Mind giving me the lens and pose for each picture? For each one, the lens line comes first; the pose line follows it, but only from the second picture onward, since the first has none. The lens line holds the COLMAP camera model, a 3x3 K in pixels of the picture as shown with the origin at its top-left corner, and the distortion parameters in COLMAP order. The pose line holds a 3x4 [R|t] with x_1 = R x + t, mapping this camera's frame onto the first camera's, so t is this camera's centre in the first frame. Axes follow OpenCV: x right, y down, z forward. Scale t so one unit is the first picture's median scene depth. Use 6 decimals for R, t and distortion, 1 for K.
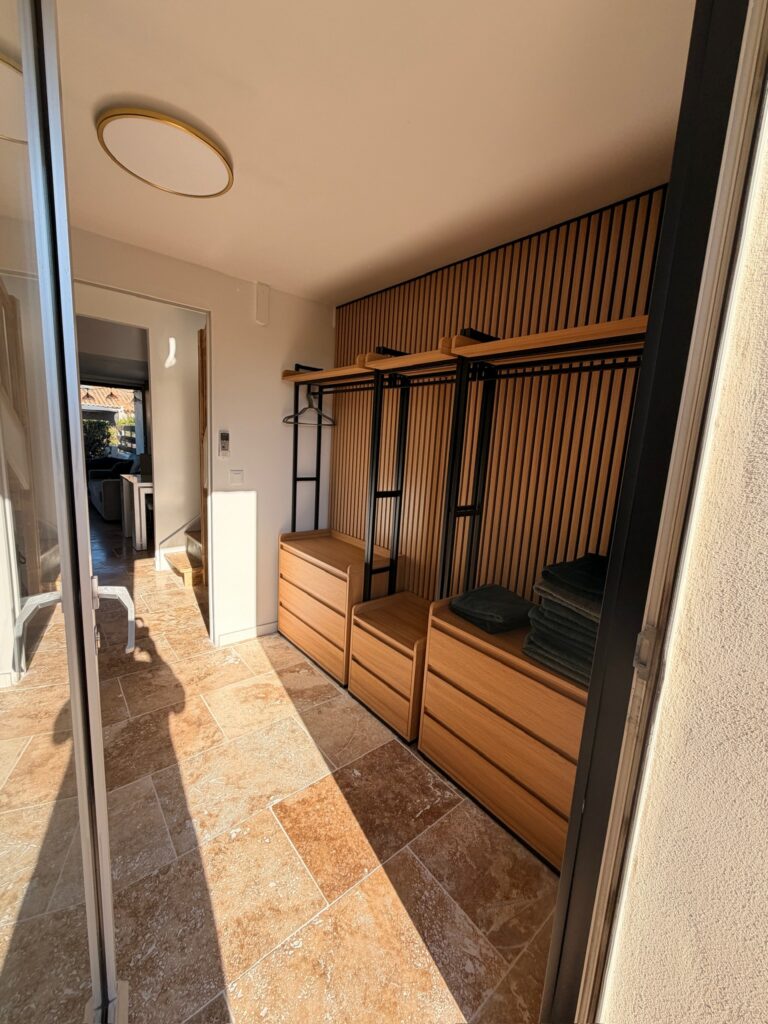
lens RADIAL K [[406.7, 0, 384.3], [0, 406.7, 510.8], [0, 0, 1]] dist [0.000957, 0.000142]
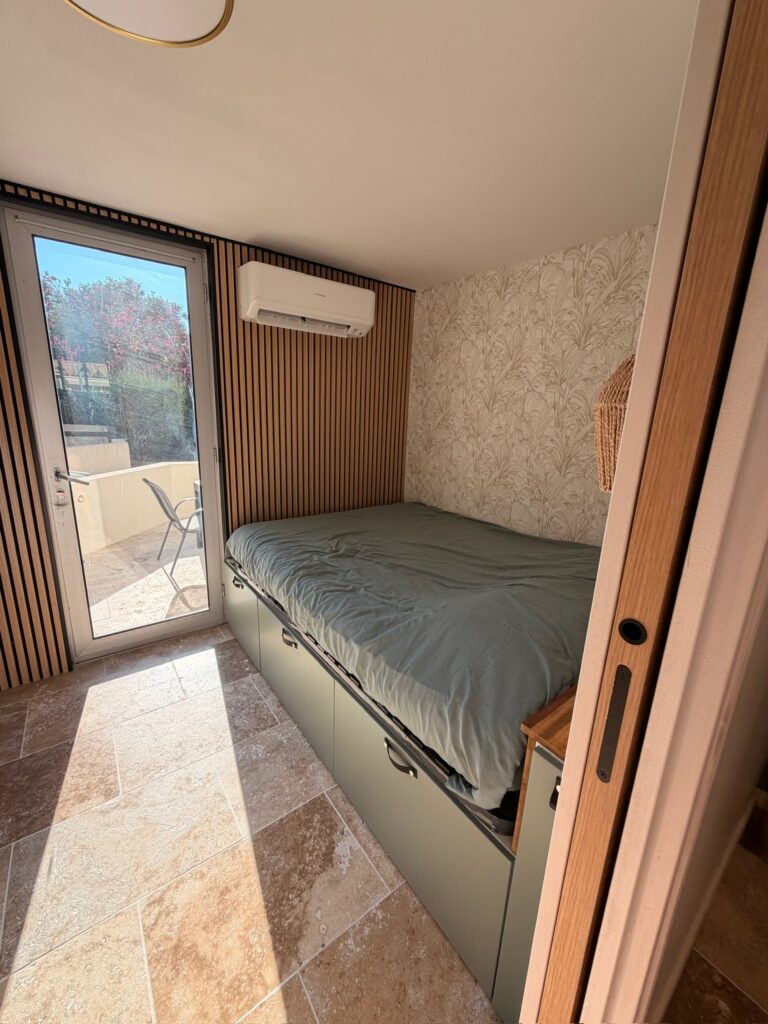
lens RADIAL K [[408.1, 0, 383.4], [0, 408.1, 510.5], [0, 0, 1]] dist [0.000024, 0.000324]
pose [[-0.993361, -0.110232, 0.032910, -0.776530], [-0.087253, 0.908372, 0.408958, -0.328470], [-0.074975, 0.403372, -0.911959, 1.402422]]
